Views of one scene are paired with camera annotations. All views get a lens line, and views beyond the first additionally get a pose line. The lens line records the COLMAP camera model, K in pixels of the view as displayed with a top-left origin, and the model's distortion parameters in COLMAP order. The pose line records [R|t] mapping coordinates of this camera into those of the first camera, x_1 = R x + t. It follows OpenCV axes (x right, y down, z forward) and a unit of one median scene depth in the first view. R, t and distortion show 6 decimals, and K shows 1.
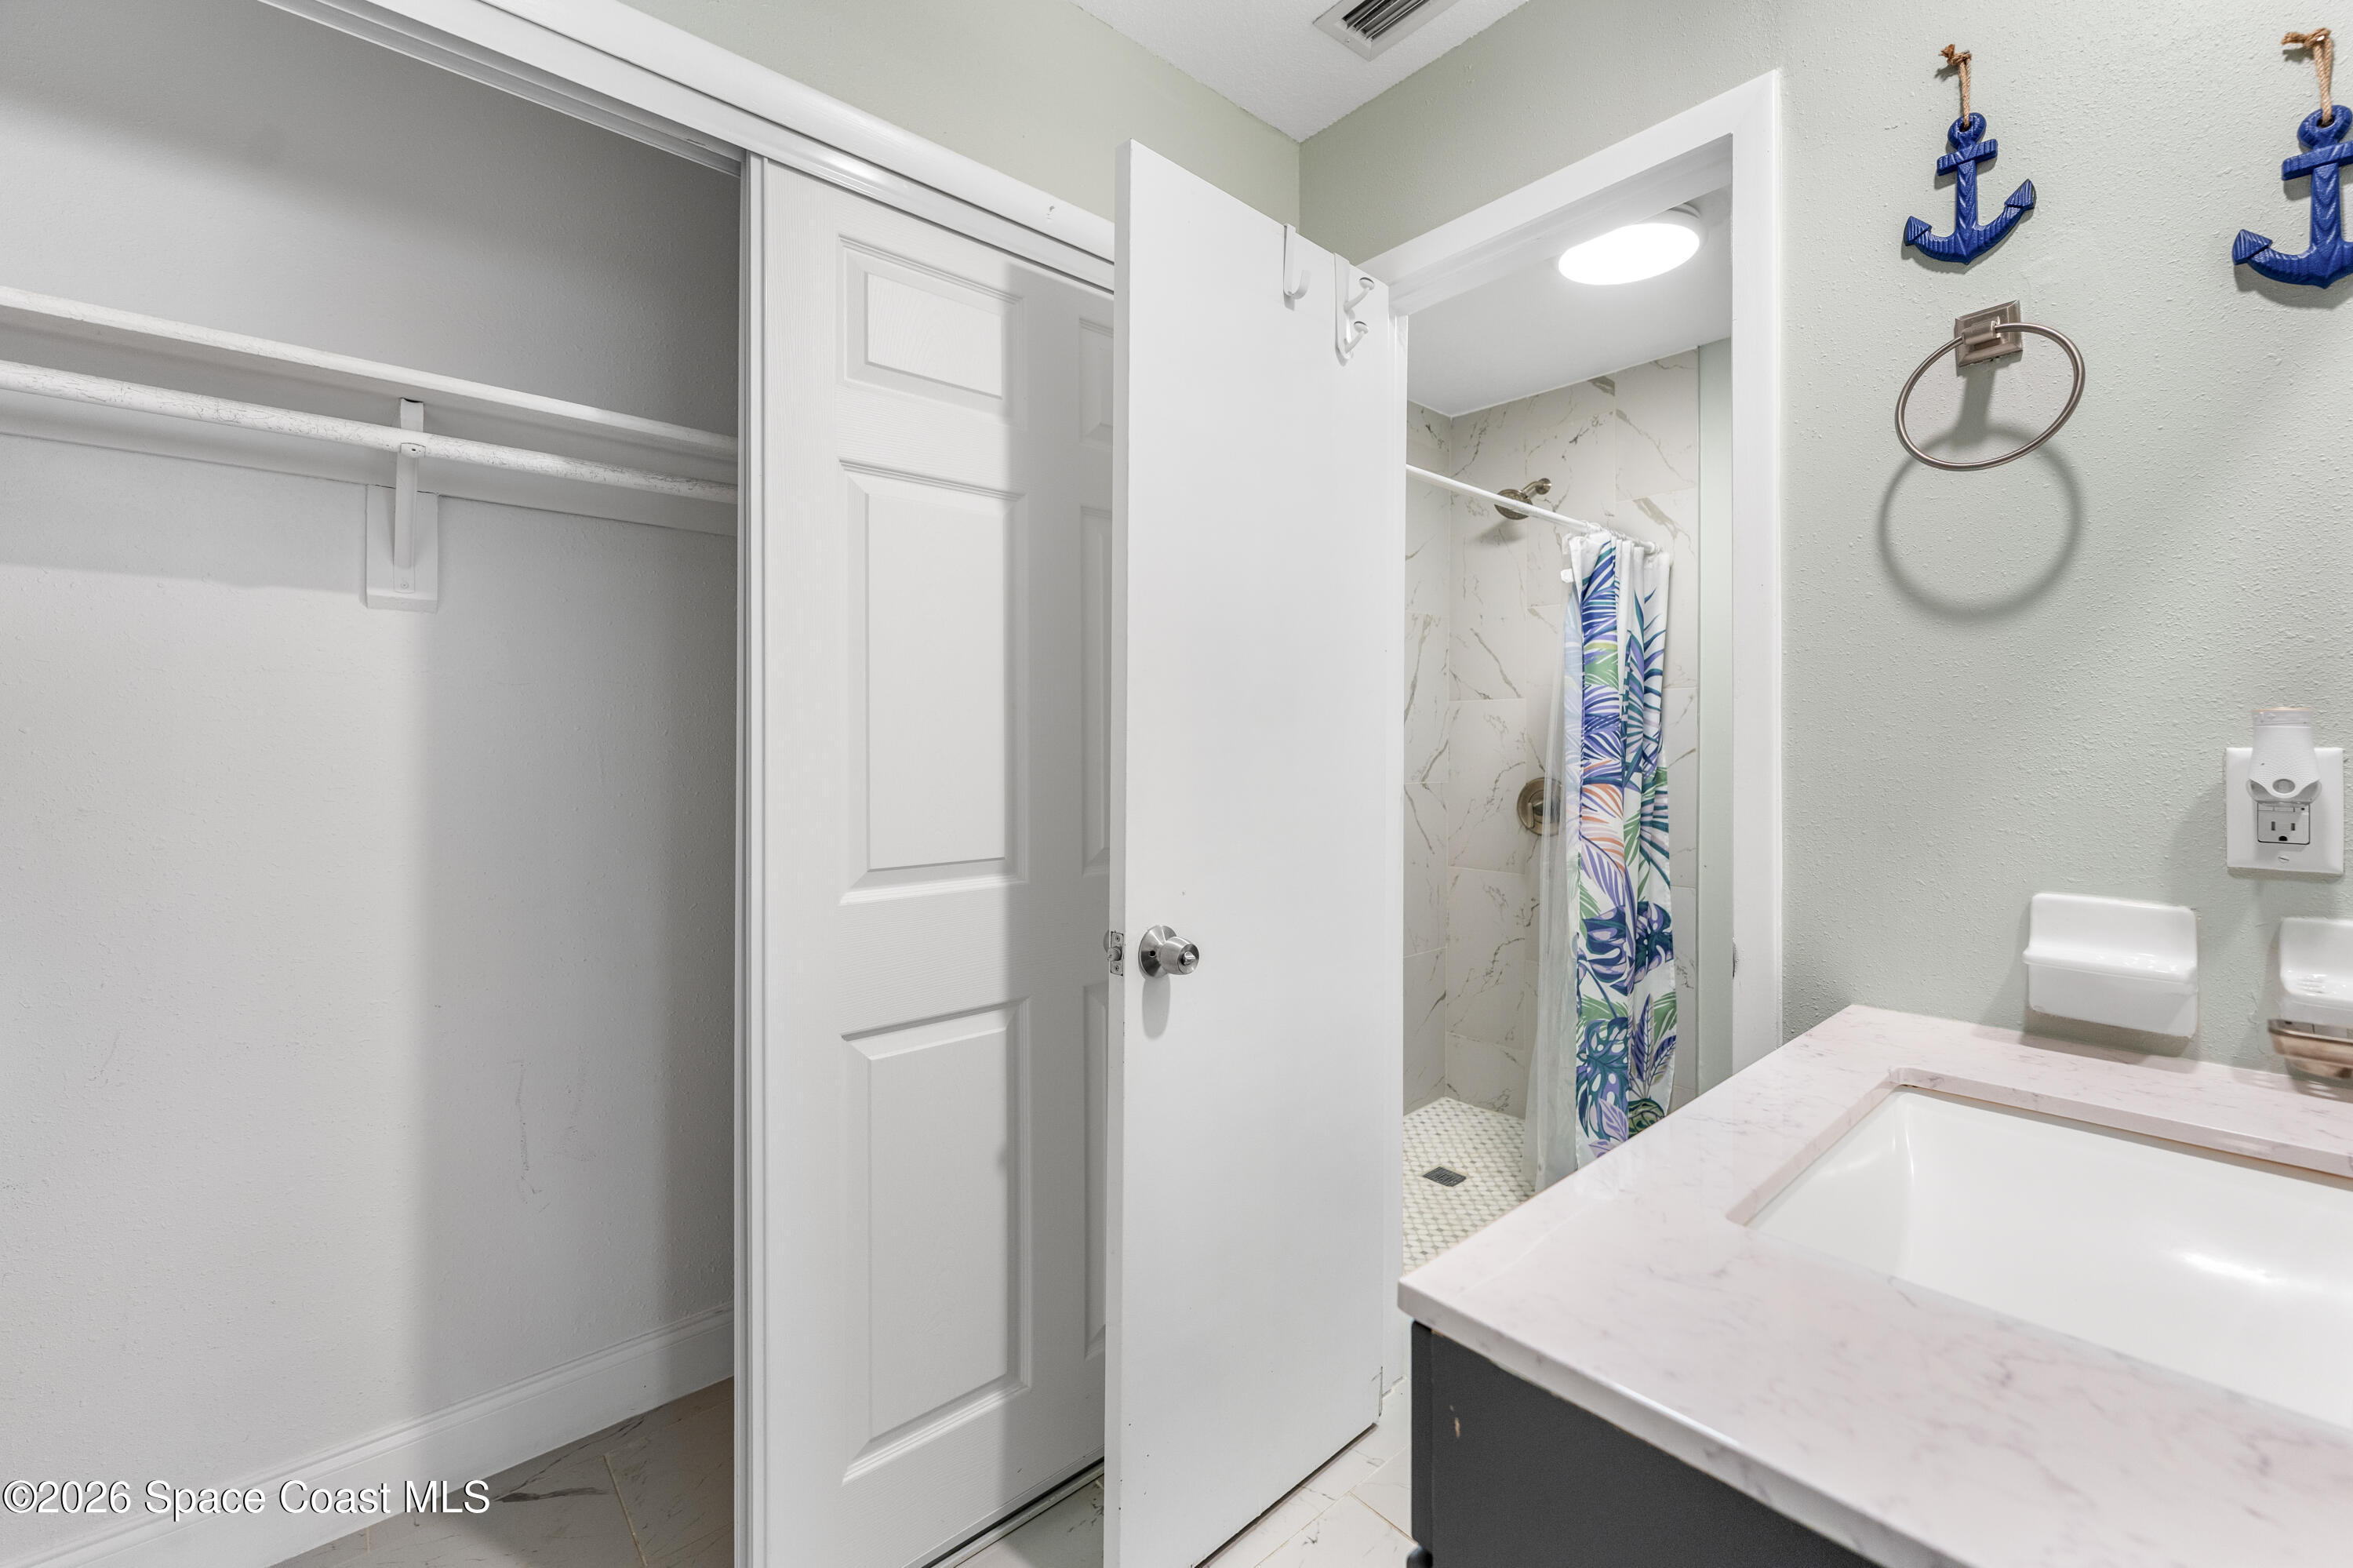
lens RADIAL K [[939.0, 0, 1177.2], [0, 939.0, 743.1], [0, 0, 1]] dist [-0.001898, -0.000120]
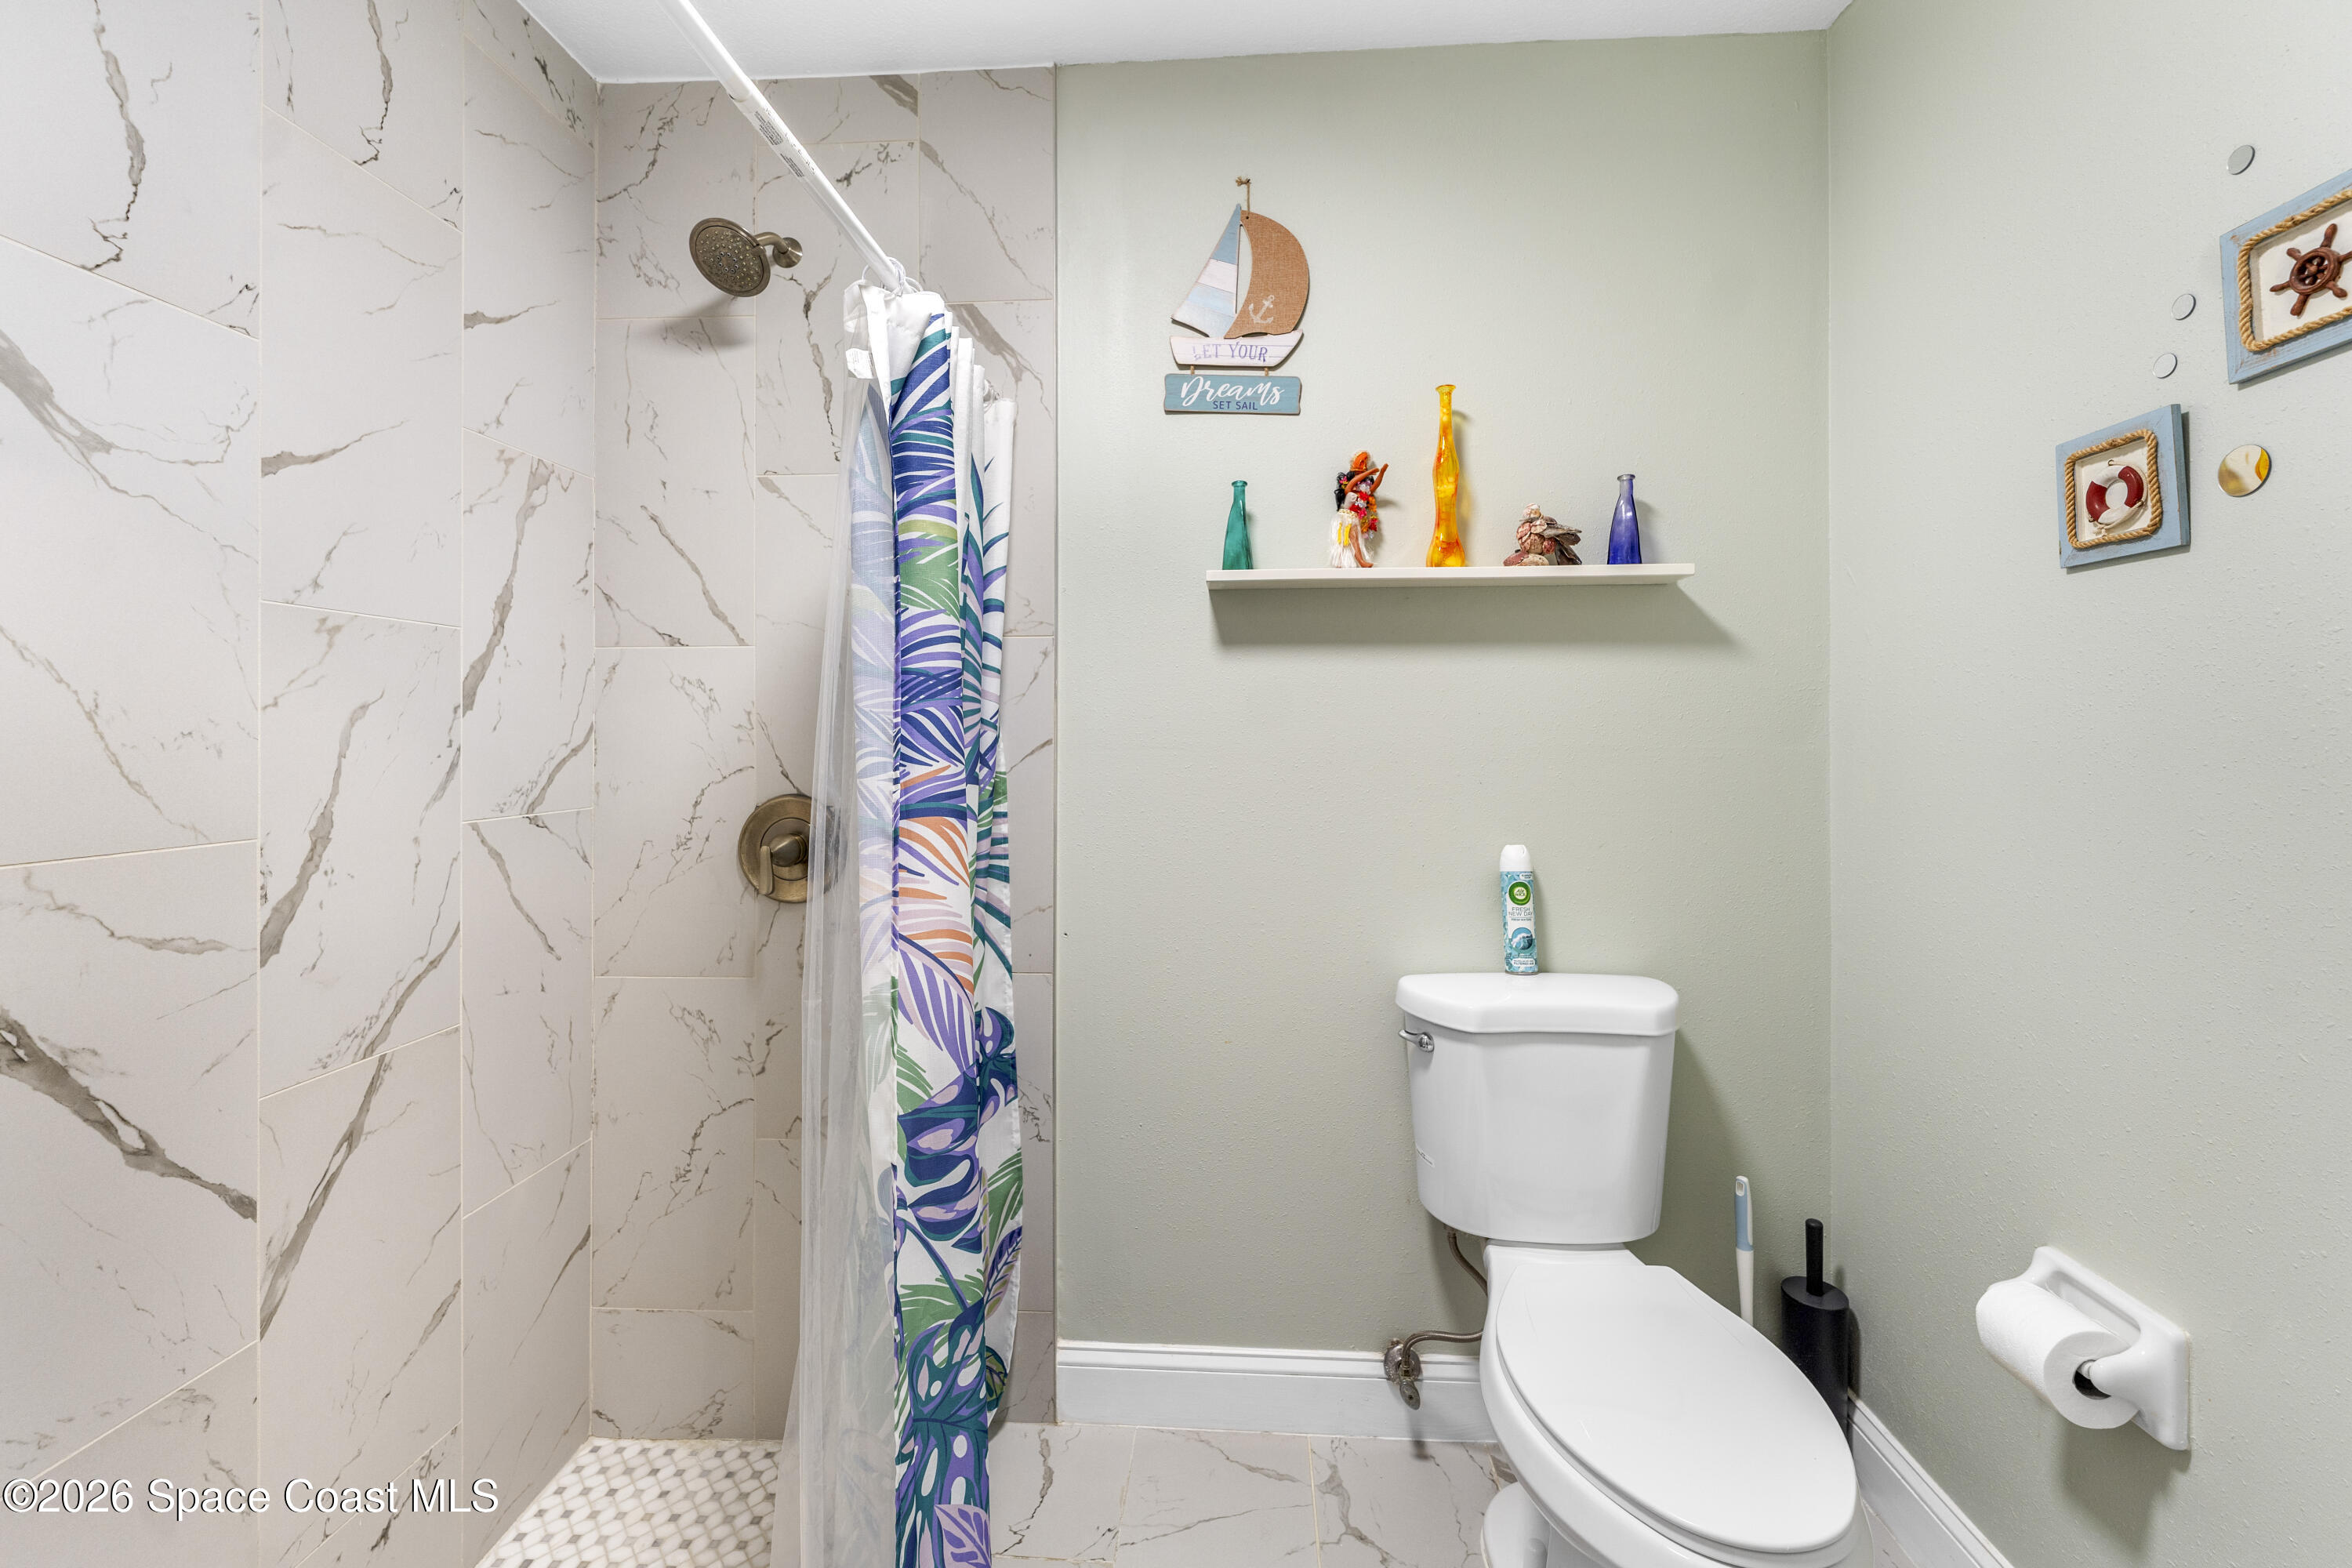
lens RADIAL K [[938.5, 0, 1181.5], [0, 938.5, 729.1], [0, 0, 1]] dist [-0.001898, -0.000120]
pose [[0.694457, -0.001828, 0.719532, 0.180498], [0.002083, 0.999998, 0.000530, -0.000680], [-0.719531, 0.001130, 0.694459, 0.525897]]
